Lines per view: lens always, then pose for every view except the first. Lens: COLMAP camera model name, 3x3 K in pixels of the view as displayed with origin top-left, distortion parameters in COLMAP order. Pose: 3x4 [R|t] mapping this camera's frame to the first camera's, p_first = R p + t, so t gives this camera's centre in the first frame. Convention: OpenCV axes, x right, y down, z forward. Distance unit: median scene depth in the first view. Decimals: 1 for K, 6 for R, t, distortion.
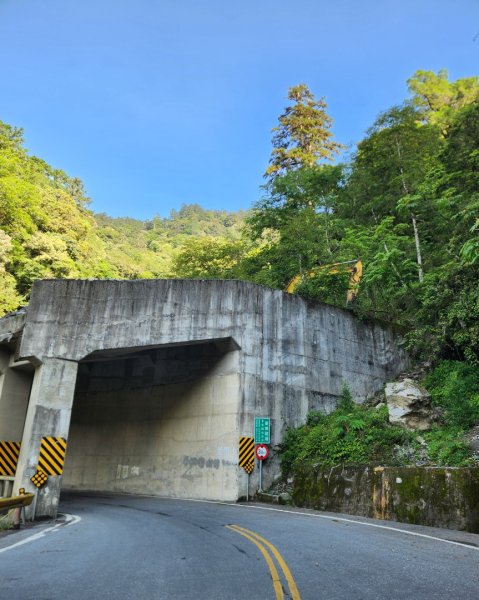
lens RADIAL K [[436.1, 0, 240.0], [0, 436.1, 304.6], [0, 0, 1]] dist [0.006140, 0.000212]
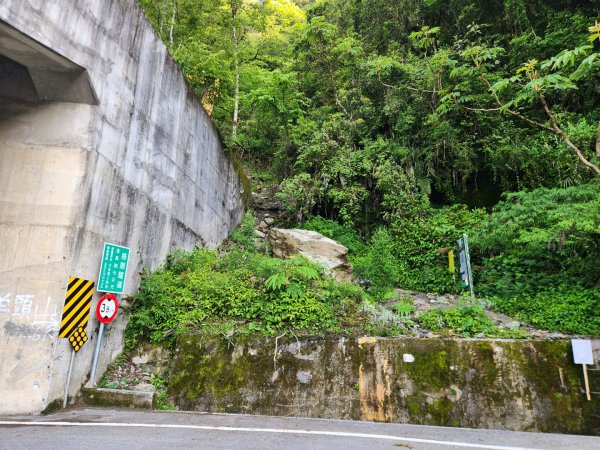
lens RADIAL K [[402.1, 0, 302.2], [0, 402.1, 226.2], [0, 0, 1]] dist [0.086465, -0.091523]
pose [[0.669781, 0.186734, 0.718696, -0.159048], [-0.261873, 0.965079, -0.006700, 0.189042], [-0.694850, -0.183720, 0.695292, 0.530366]]
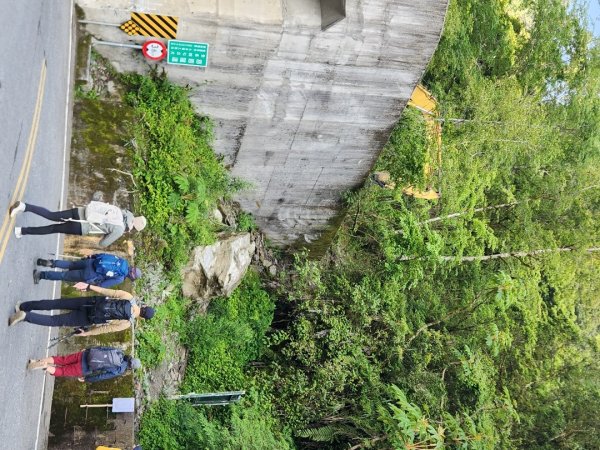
lens RADIAL K [[703.5, 0, 300.5], [0, 703.5, 252.5], [0, 0, 1]] dist [0.111445, -0.267130]
pose [[-0.106040, 0.879153, 0.464591, -0.189304], [-0.983629, -0.161203, 0.080539, 0.005381], [0.145700, -0.448445, 0.881855, 0.010404]]
